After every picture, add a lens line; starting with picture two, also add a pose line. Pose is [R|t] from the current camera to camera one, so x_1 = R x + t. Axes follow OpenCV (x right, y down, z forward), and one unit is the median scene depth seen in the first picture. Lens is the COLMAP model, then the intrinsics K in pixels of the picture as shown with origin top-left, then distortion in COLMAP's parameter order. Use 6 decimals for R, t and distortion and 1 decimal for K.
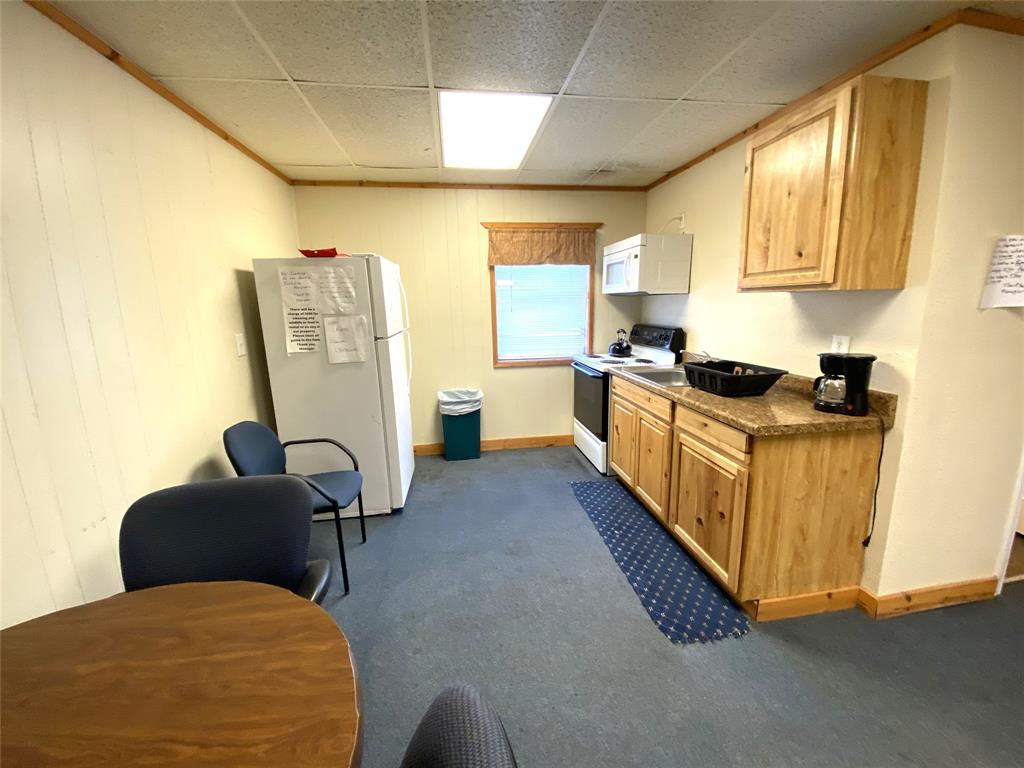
lens RADIAL K [[407.0, 0, 515.0], [0, 407.0, 381.4], [0, 0, 1]] dist [0.021181, -0.021060]
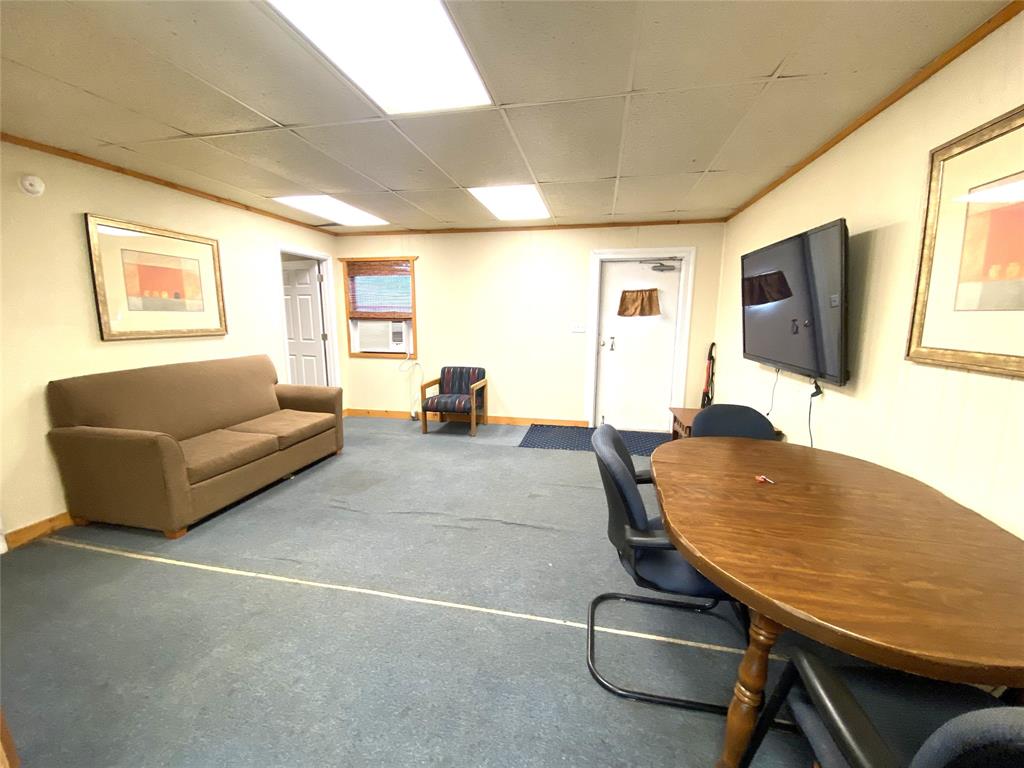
lens RADIAL K [[407.0, 0, 515.0], [0, 407.0, 381.4], [0, 0, 1]] dist [0.021181, -0.021060]
pose [[-0.940900, -0.033969, 0.336976, -0.089981], [0.082863, 0.941630, 0.326292, -0.118712], [-0.328390, 0.334931, -0.883165, 0.723993]]
